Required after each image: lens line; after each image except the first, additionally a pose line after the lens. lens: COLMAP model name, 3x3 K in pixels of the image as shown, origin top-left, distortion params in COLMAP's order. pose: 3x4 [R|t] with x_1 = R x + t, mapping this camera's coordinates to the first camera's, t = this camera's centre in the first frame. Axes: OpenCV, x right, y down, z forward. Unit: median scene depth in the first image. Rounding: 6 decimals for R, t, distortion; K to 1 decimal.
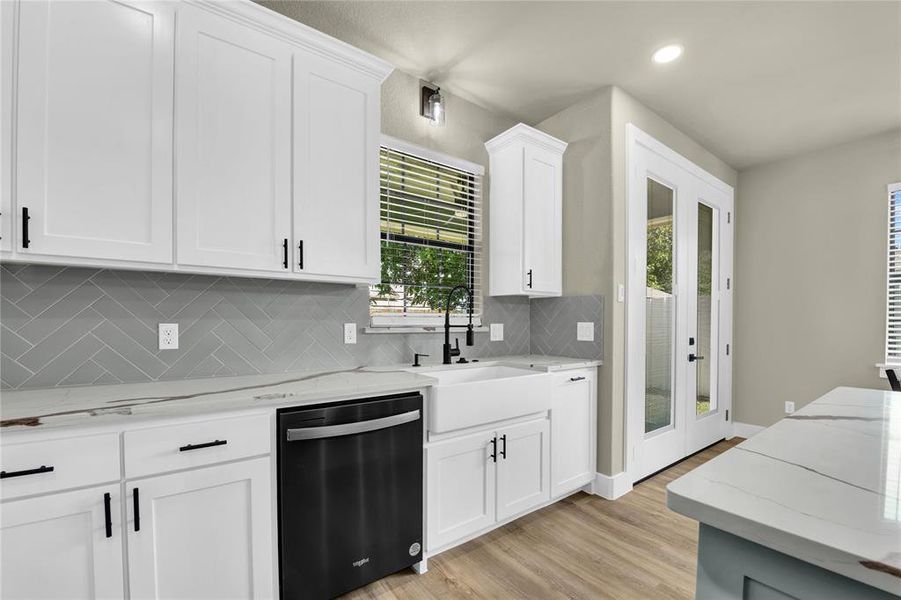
lens RADIAL K [[372.8, 0, 454.6], [0, 372.8, 327.3], [0, 0, 1]] dist [-0.000821, -0.000100]
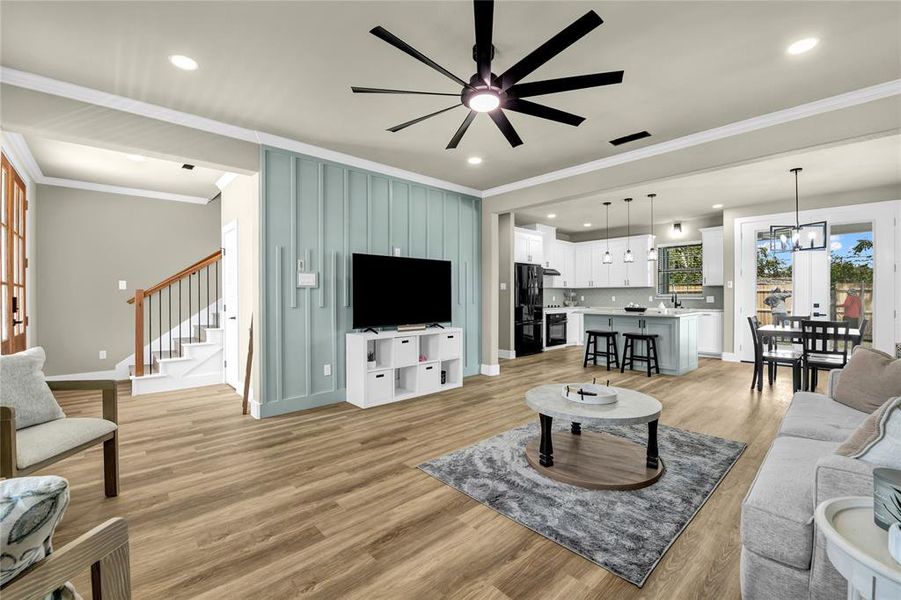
lens RADIAL K [[378.0, 0, 456.0], [0, 378.0, 297.9], [0, 0, 1]] dist [-0.018921, -0.000166]
pose [[0.107749, 0.001207, -0.994177, 3.045706], [-0.010343, 0.999947, 0.000094, 0.024782], [0.994124, 0.010272, 0.107756, -1.283827]]
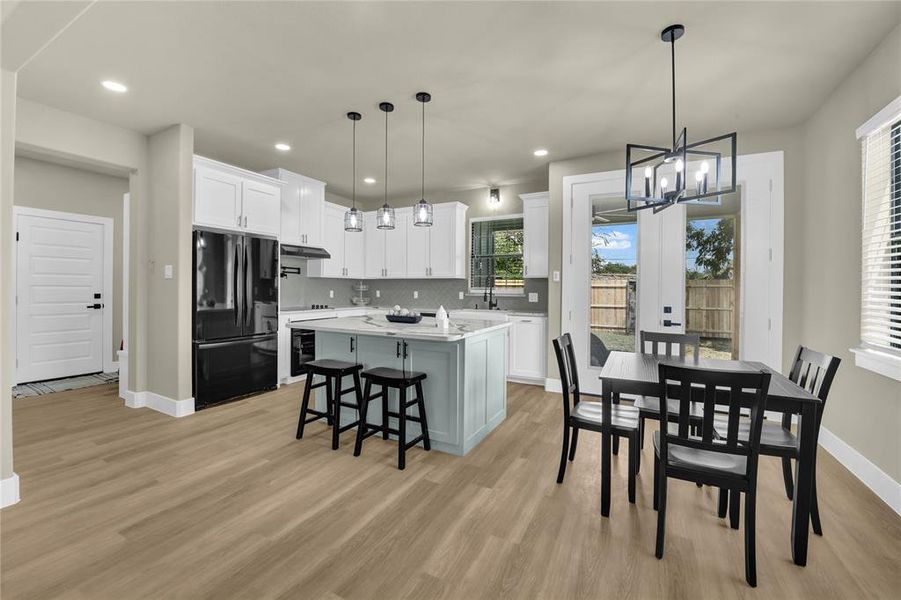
lens RADIAL K [[367.5, 0, 452.7], [0, 367.5, 291.2], [0, 0, 1]] dist [-0.018017, -0.000323]
pose [[0.432026, 0.008363, -0.901822, 1.897142], [-0.018720, 0.999825, 0.000304, -0.013587], [0.901667, 0.016751, 0.432107, -0.188563]]
